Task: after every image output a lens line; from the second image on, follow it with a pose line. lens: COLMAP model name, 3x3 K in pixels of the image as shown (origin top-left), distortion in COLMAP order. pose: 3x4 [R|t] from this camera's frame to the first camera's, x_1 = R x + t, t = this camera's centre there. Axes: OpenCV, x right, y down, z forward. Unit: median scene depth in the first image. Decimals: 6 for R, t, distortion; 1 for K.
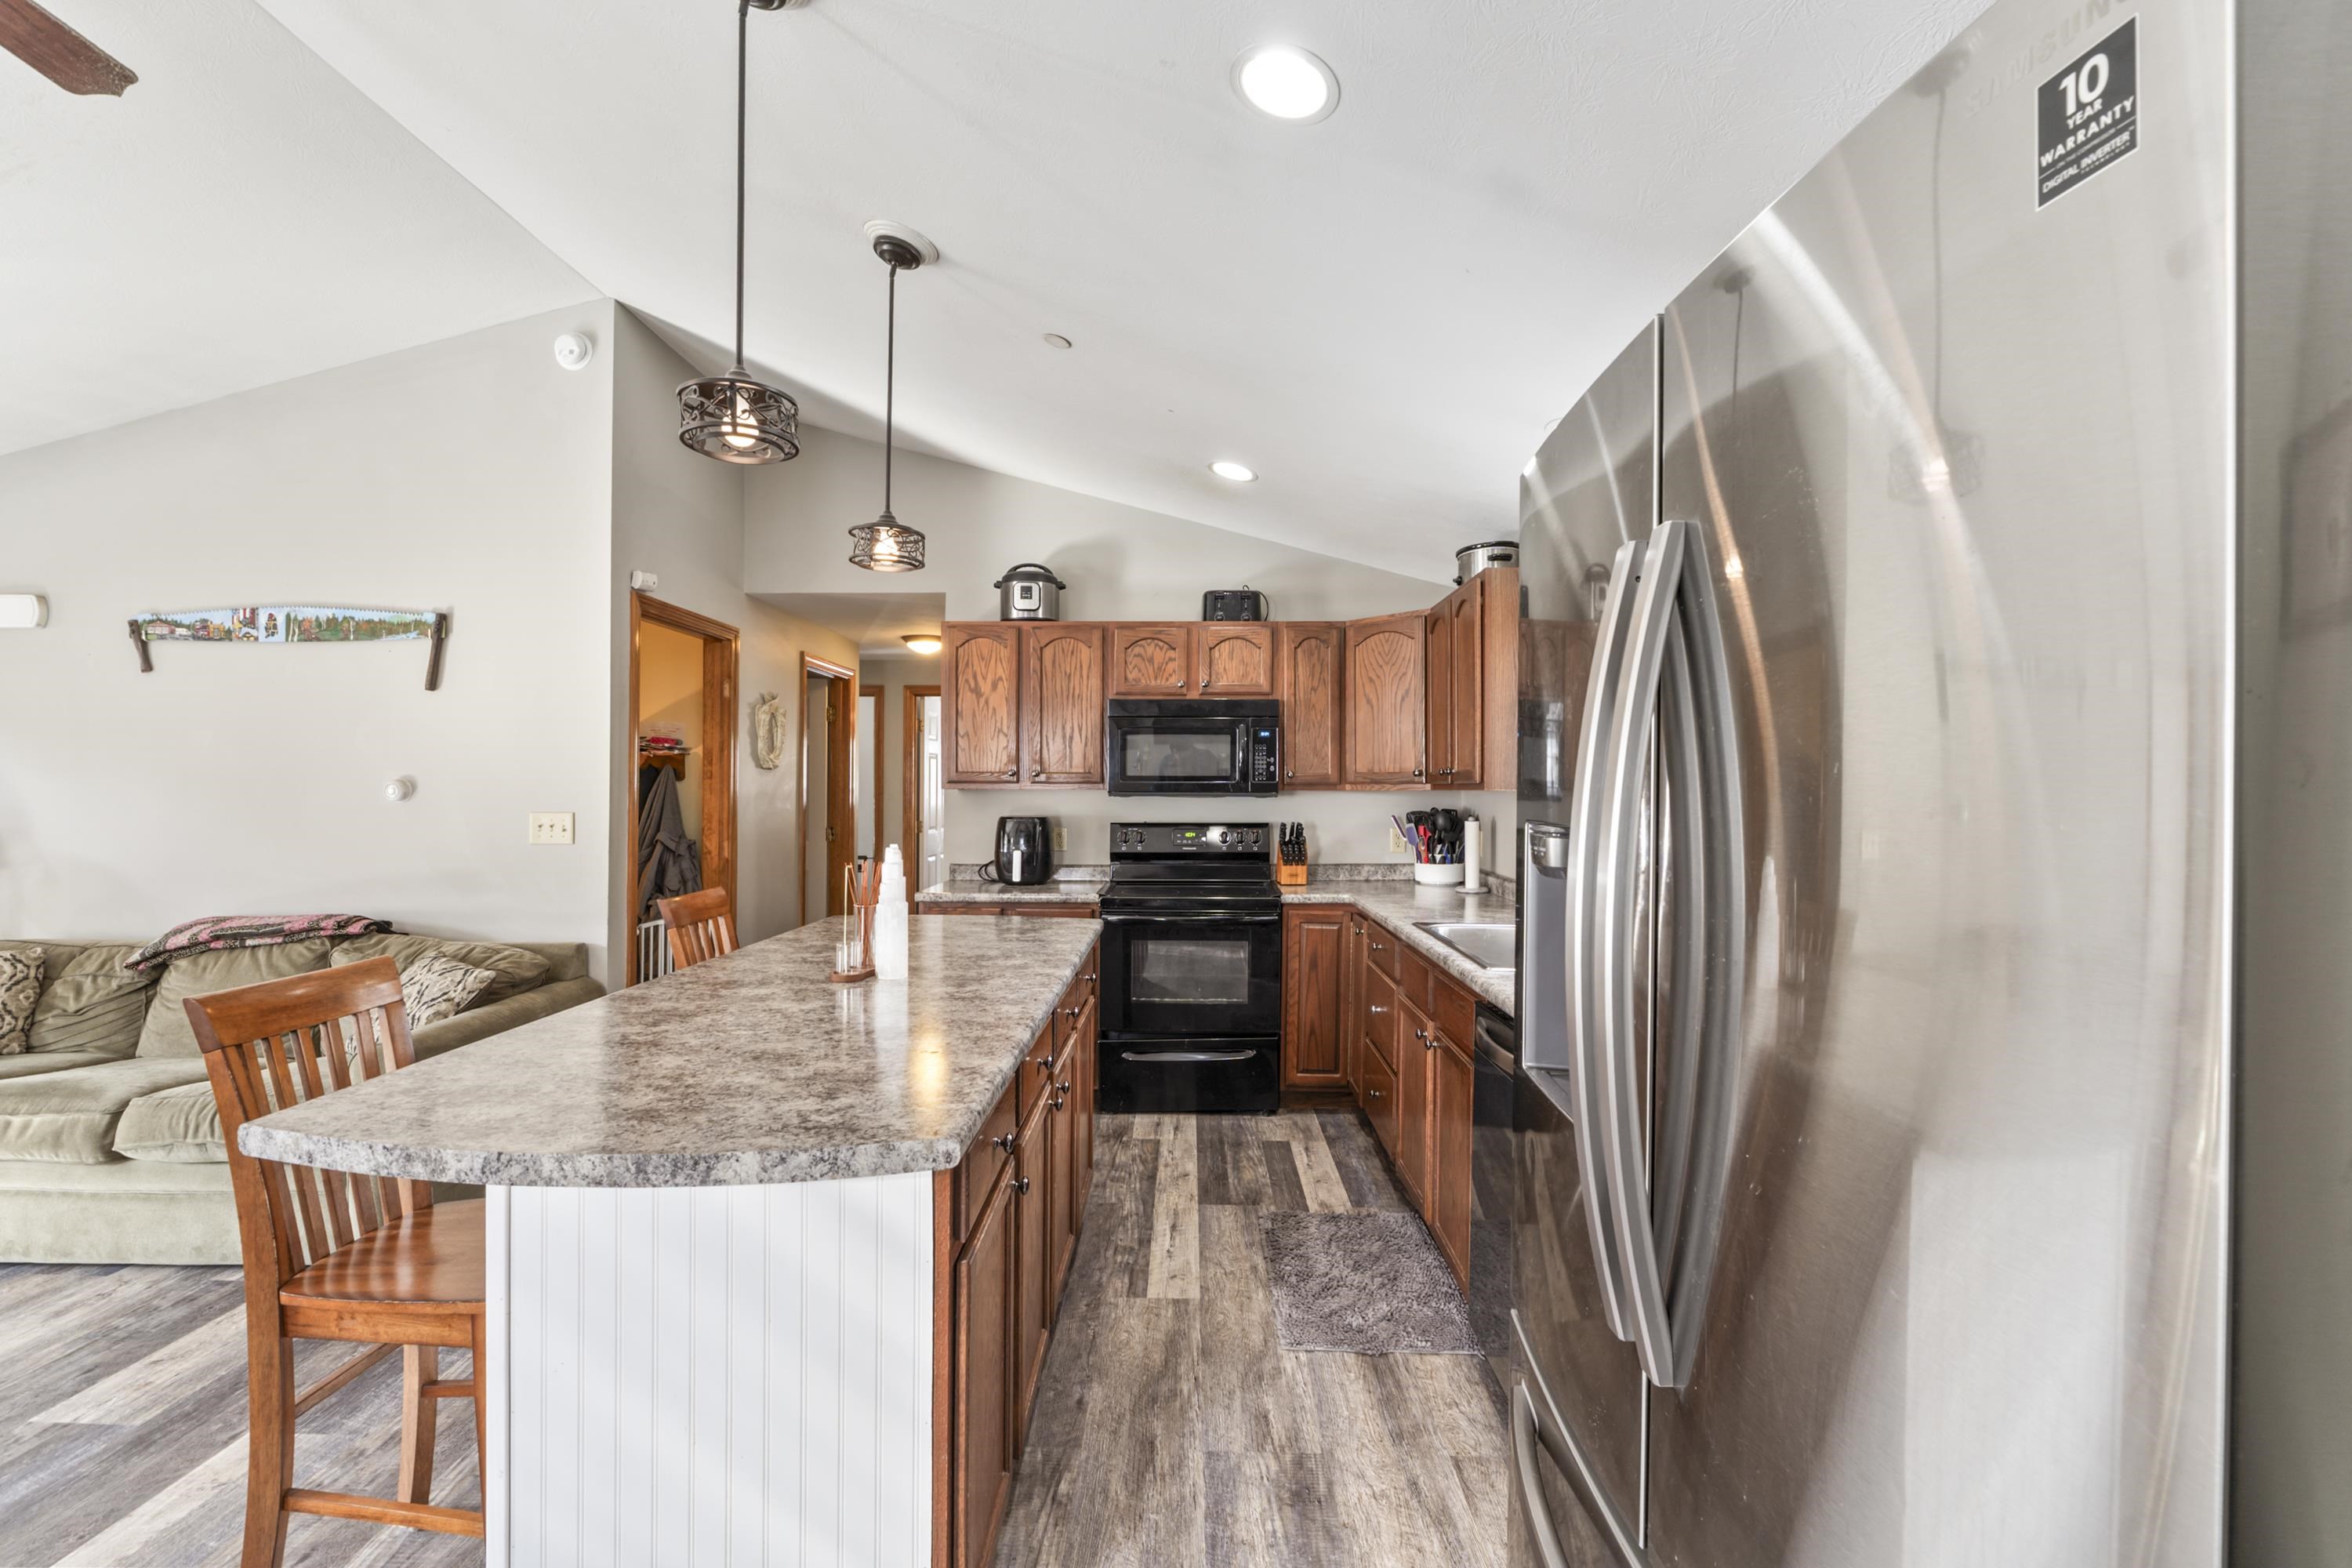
lens RADIAL K [[1010.6, 0, 1139.2], [0, 1010.6, 782.4], [0, 0, 1]] dist [-0.008260, 0.000281]
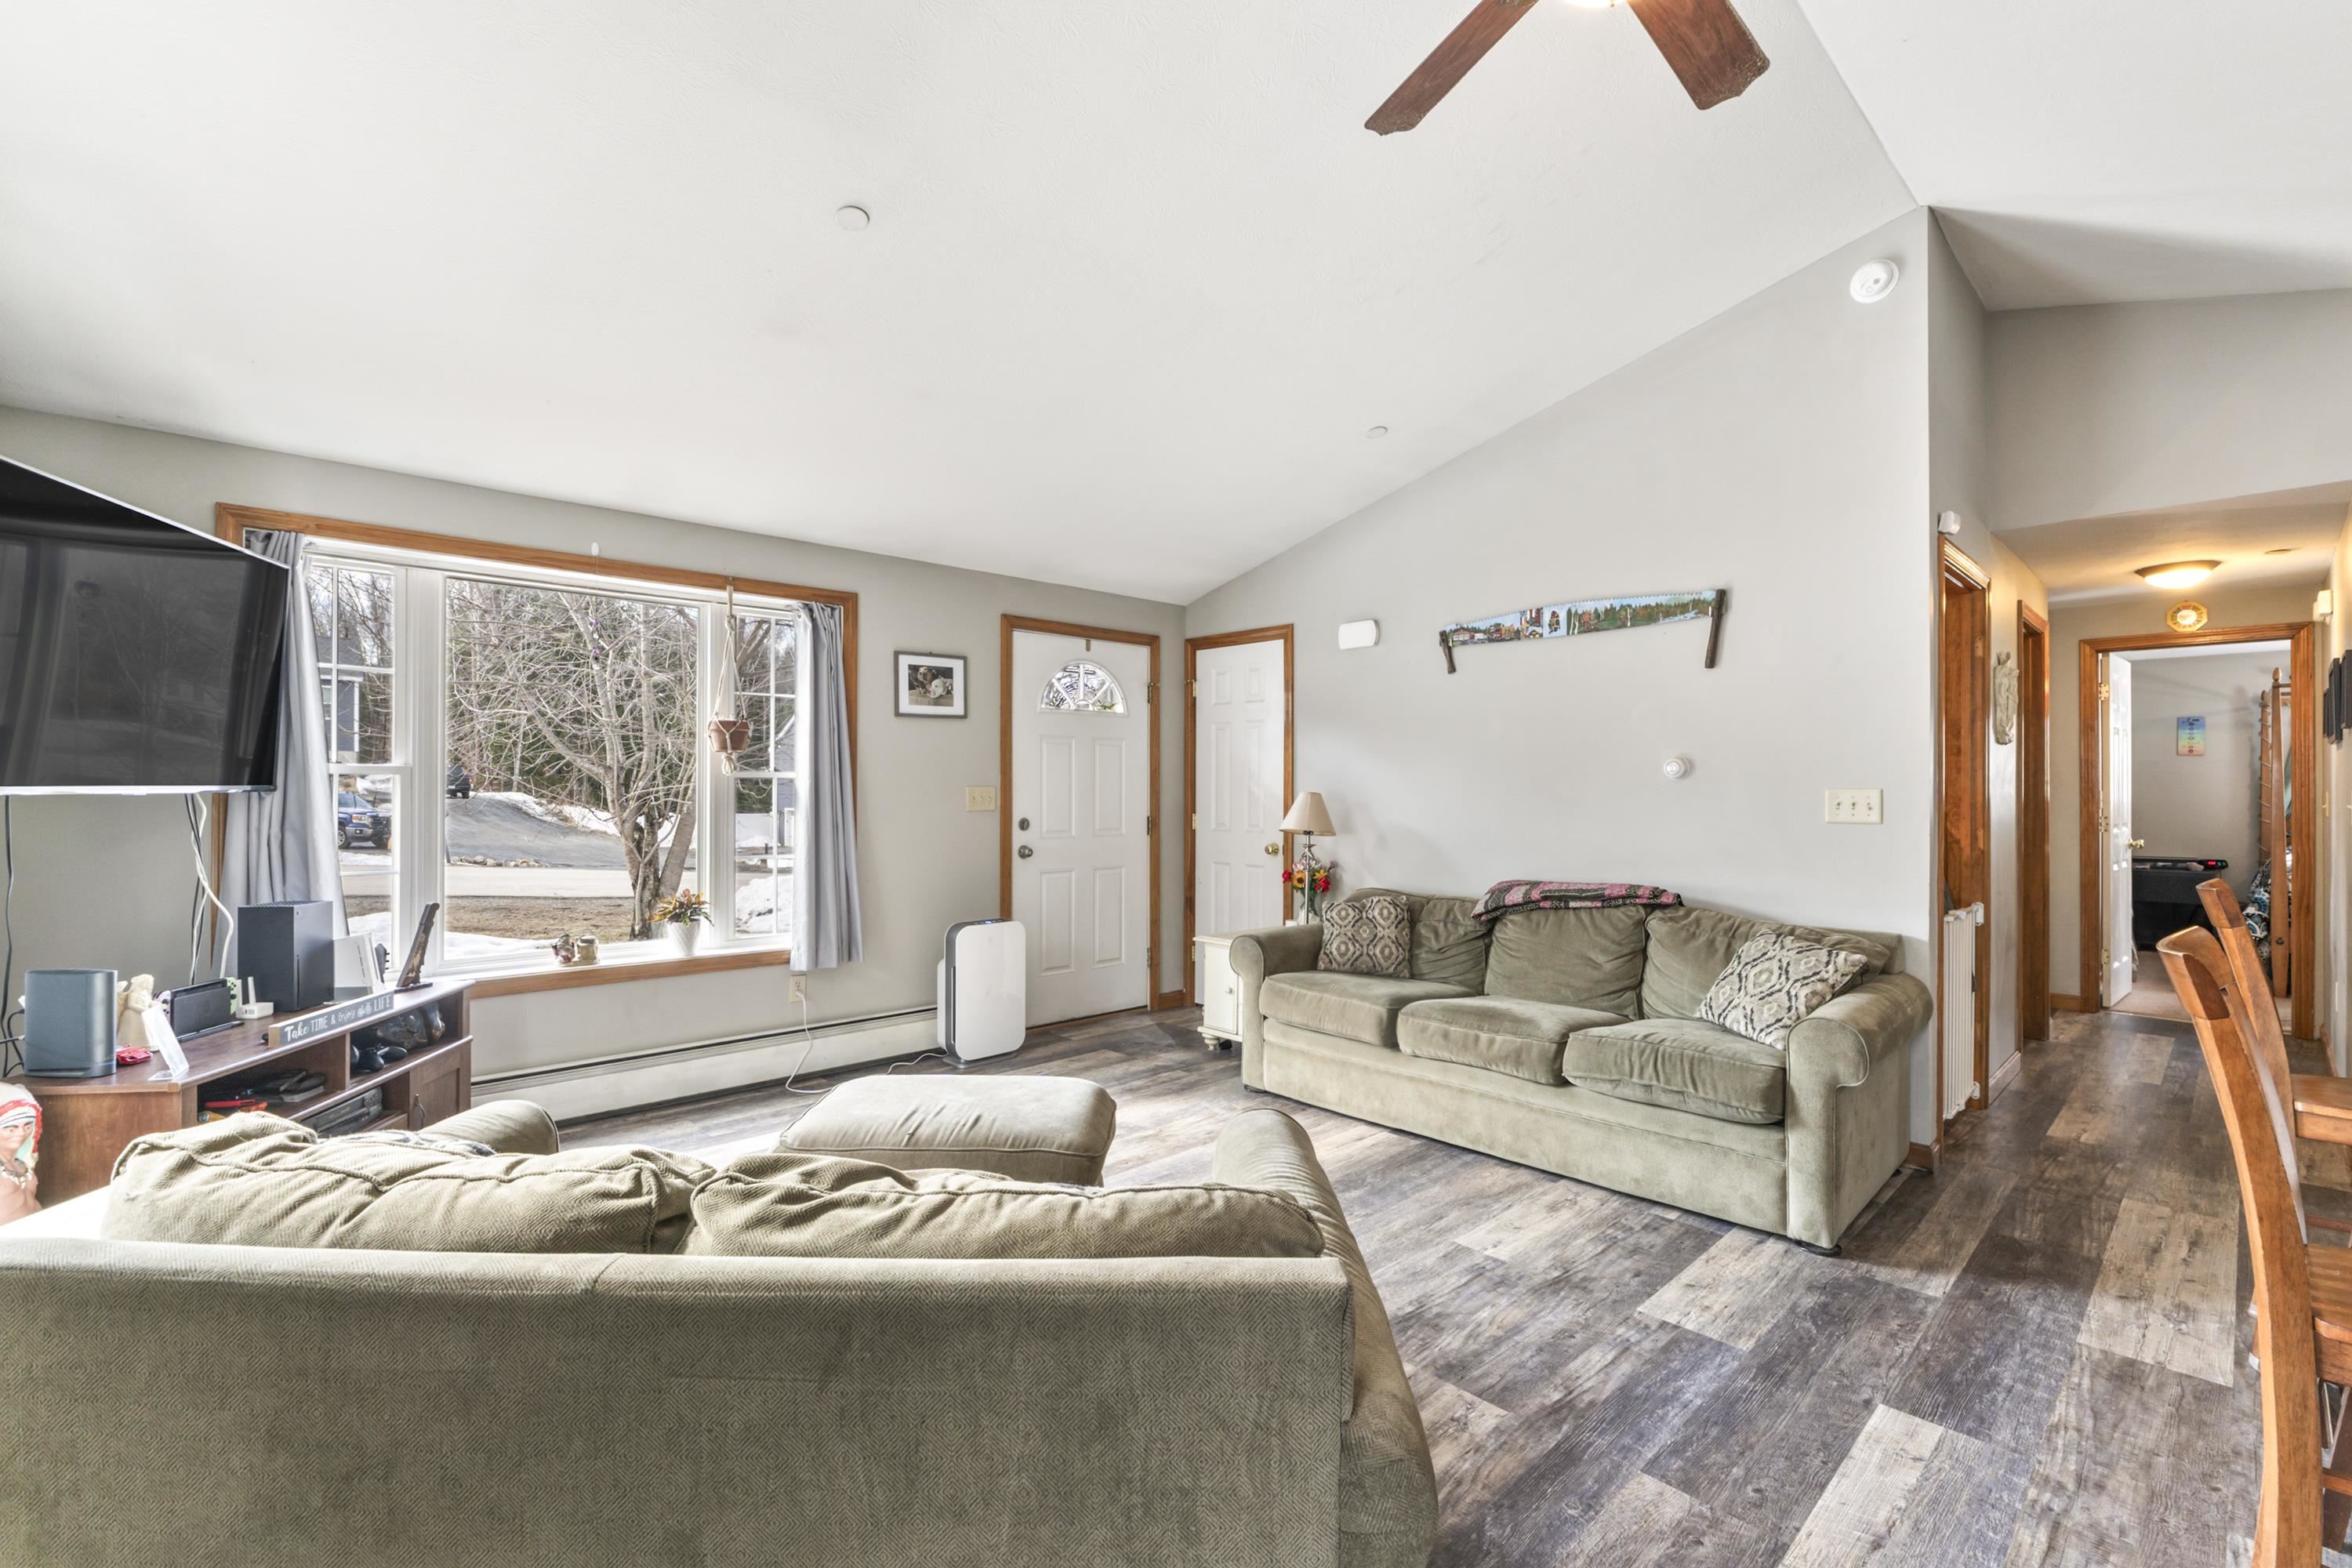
lens RADIAL K [[1010.6, 0, 1162.8], [0, 1010.6, 793.0], [0, 0, 1]] dist [-0.008260, 0.000281]
pose [[0.707956, -0.001816, -0.706254, -0.381142], [0.008426, 0.999947, 0.005875, 0.023284], [0.706206, -0.010110, 0.707934, -0.101650]]
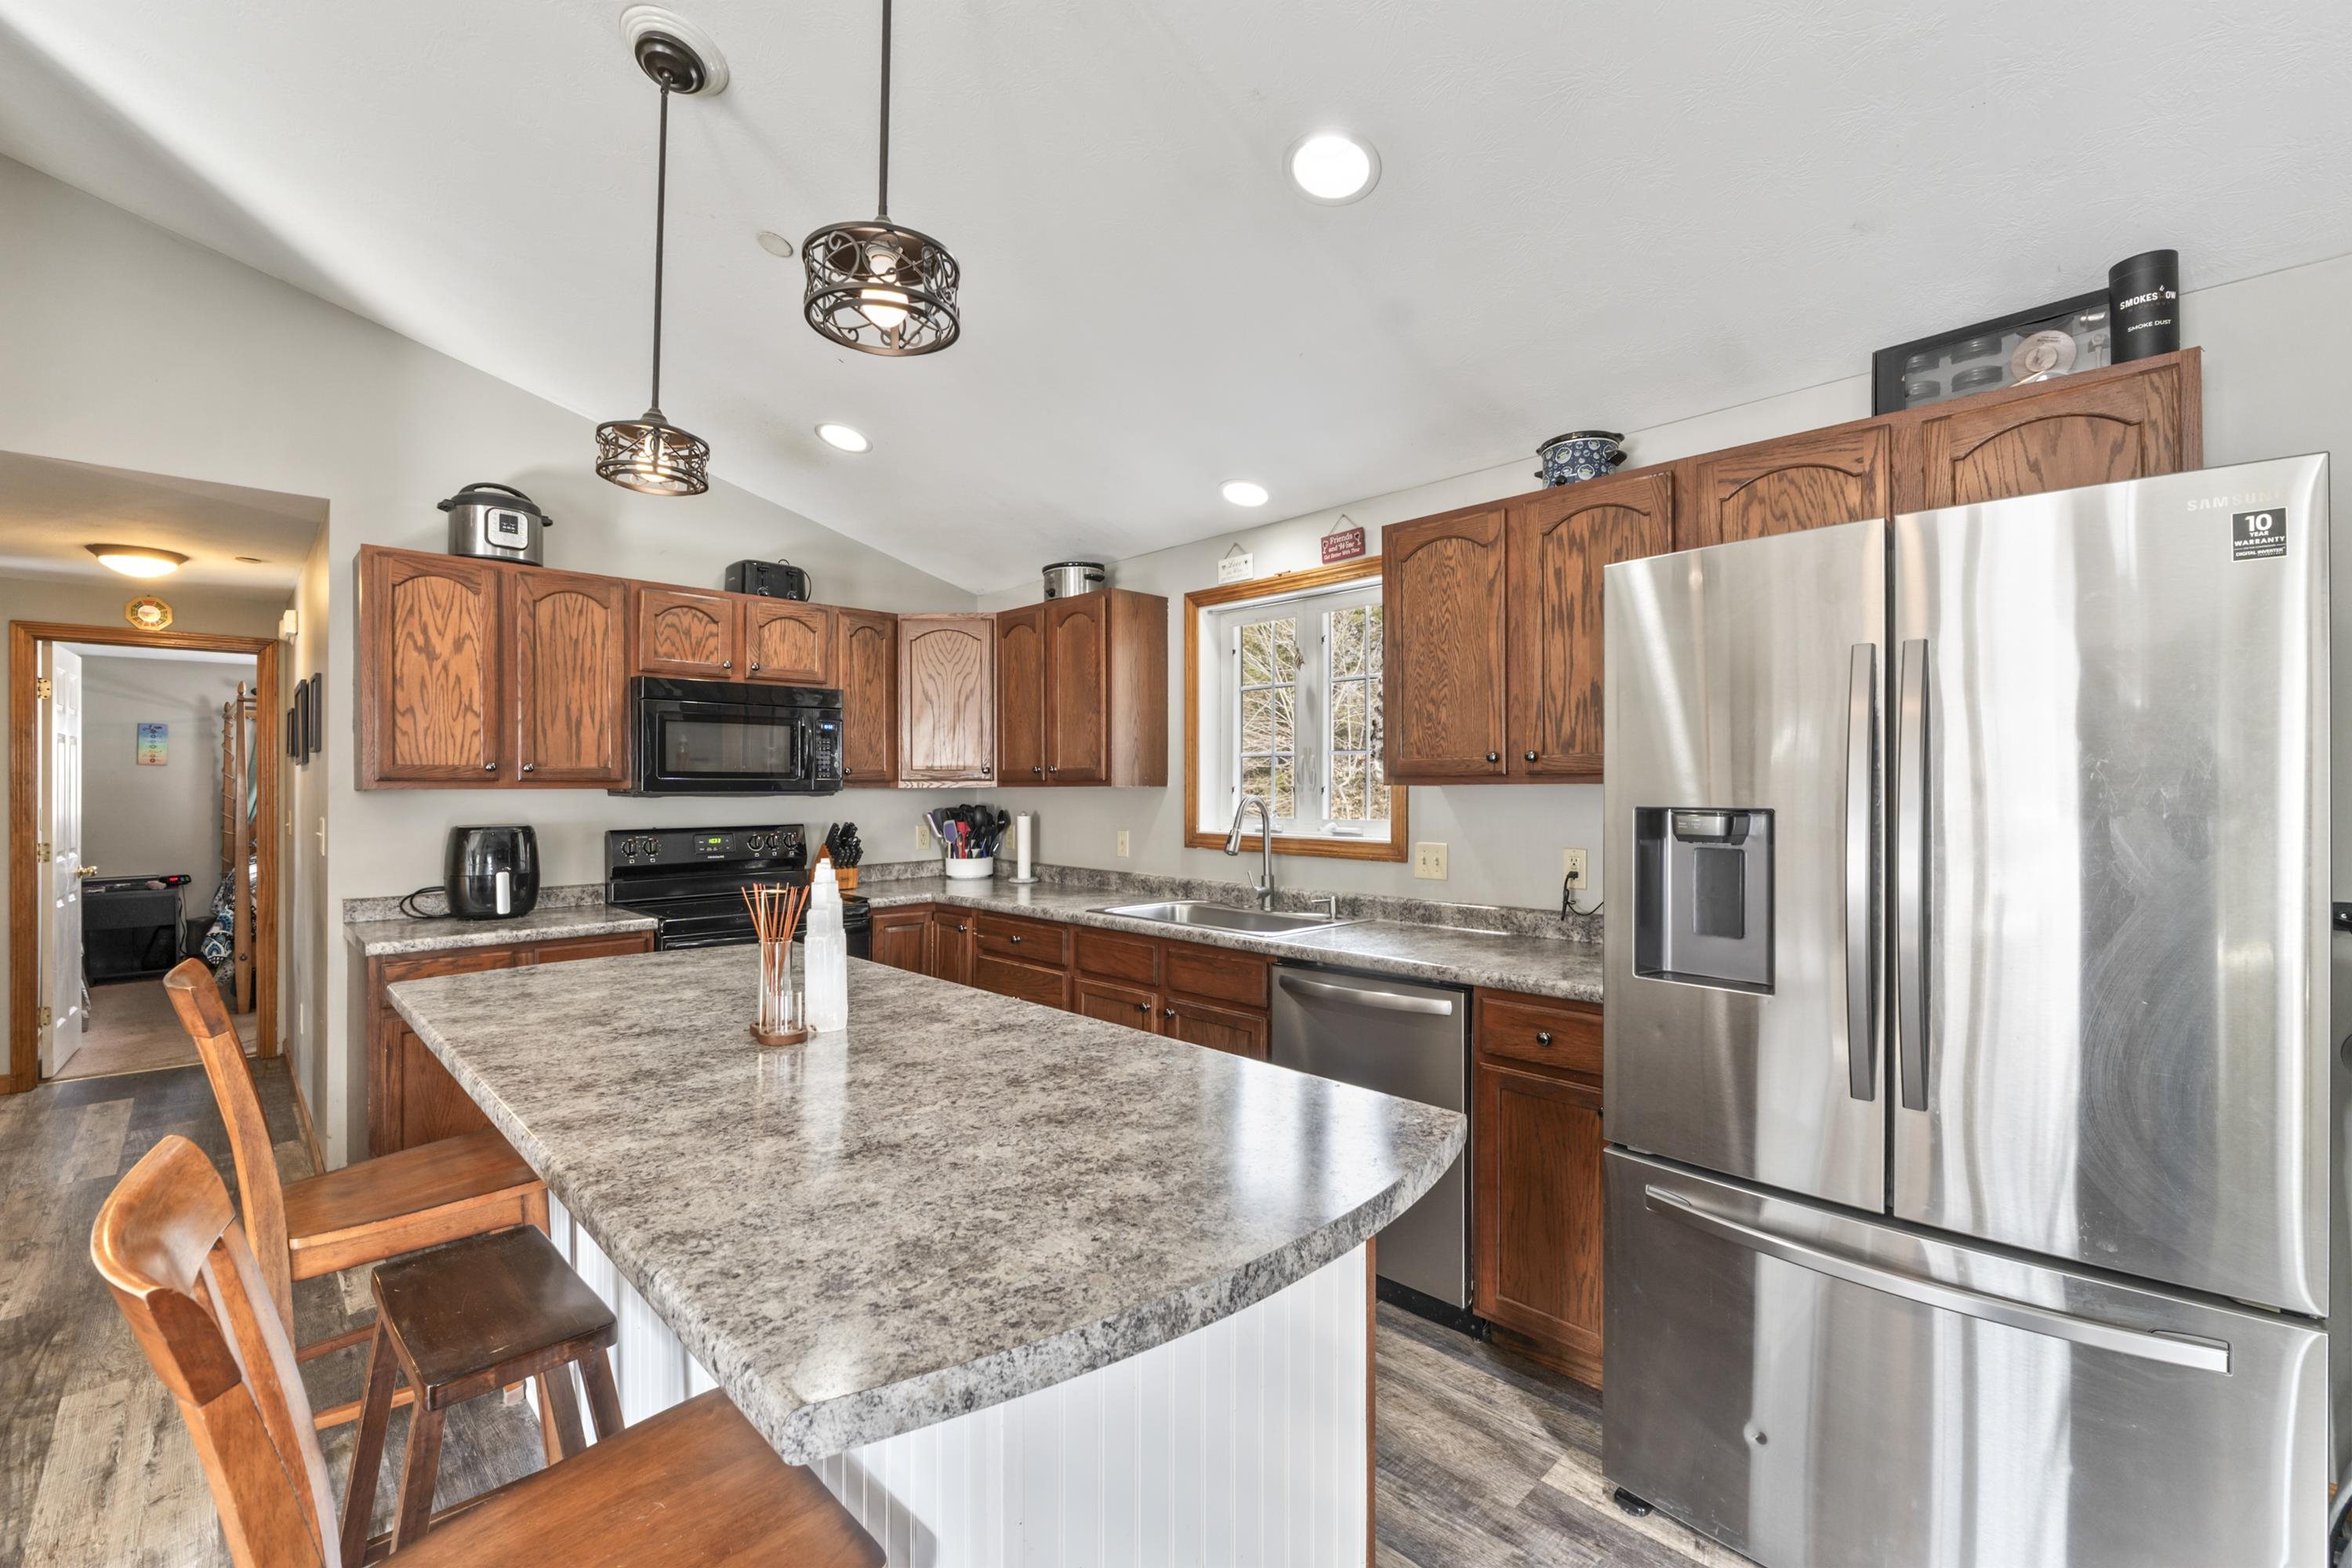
lens RADIAL K [[1010.6, 0, 1196.3], [0, 1010.6, 774.3], [0, 0, 1]] dist [-0.008260, 0.000281]
pose [[0.681897, 0.001934, 0.731446, -0.378906], [0.001865, 0.999989, -0.004383, -0.000147], [-0.731446, 0.004353, 0.681886, 0.156717]]
